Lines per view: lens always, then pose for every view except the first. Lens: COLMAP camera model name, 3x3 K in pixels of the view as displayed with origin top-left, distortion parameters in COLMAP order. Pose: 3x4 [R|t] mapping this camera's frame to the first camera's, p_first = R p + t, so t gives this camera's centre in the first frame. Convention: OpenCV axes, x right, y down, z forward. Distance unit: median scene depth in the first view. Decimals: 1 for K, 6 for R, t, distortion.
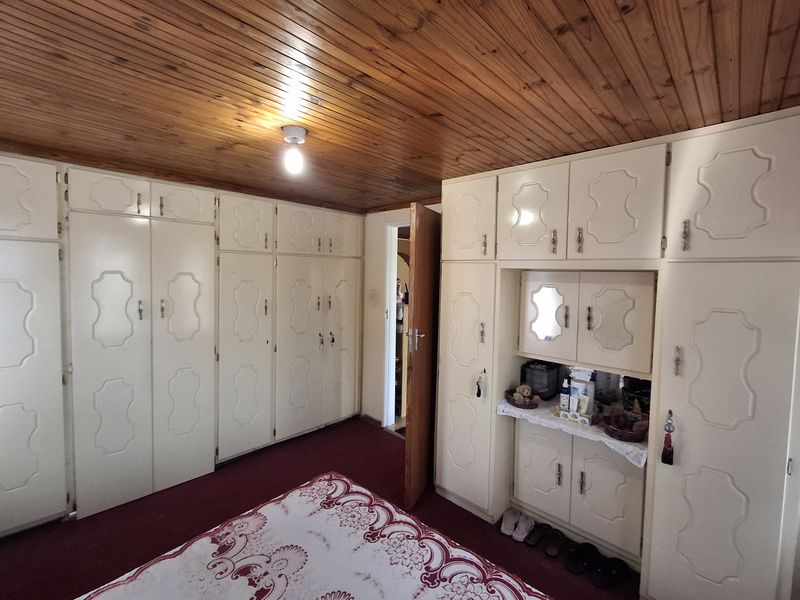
lens RADIAL K [[364.4, 0, 398.8], [0, 364.4, 287.8], [0, 0, 1]] dist [-0.001046, -0.000308]
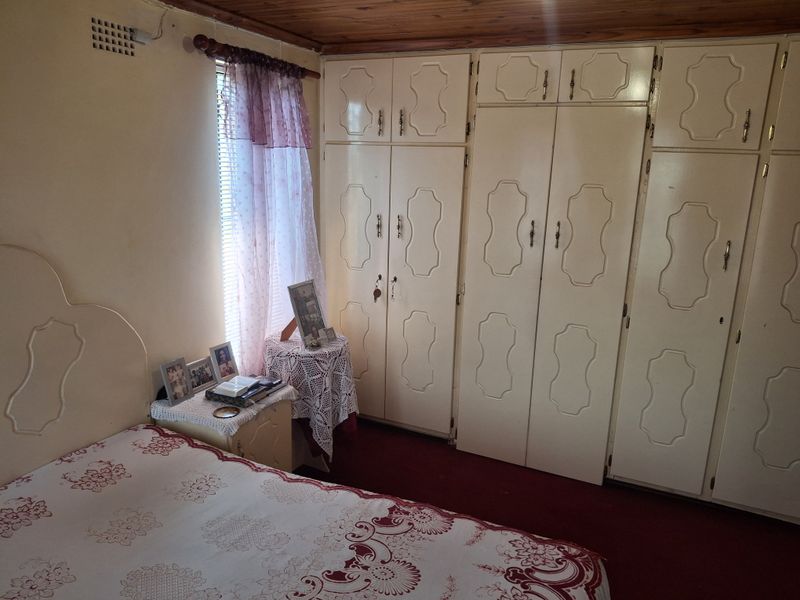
lens RADIAL K [[584.9, 0, 400.2], [0, 584.9, 313.0], [0, 0, 1]] dist [-0.001685, -0.000982]
pose [[0.308074, 0.214164, -0.926943, 0.501310], [-0.068205, 0.976797, 0.203014, -0.007248], [0.948914, 0.000679, 0.315533, 0.477818]]
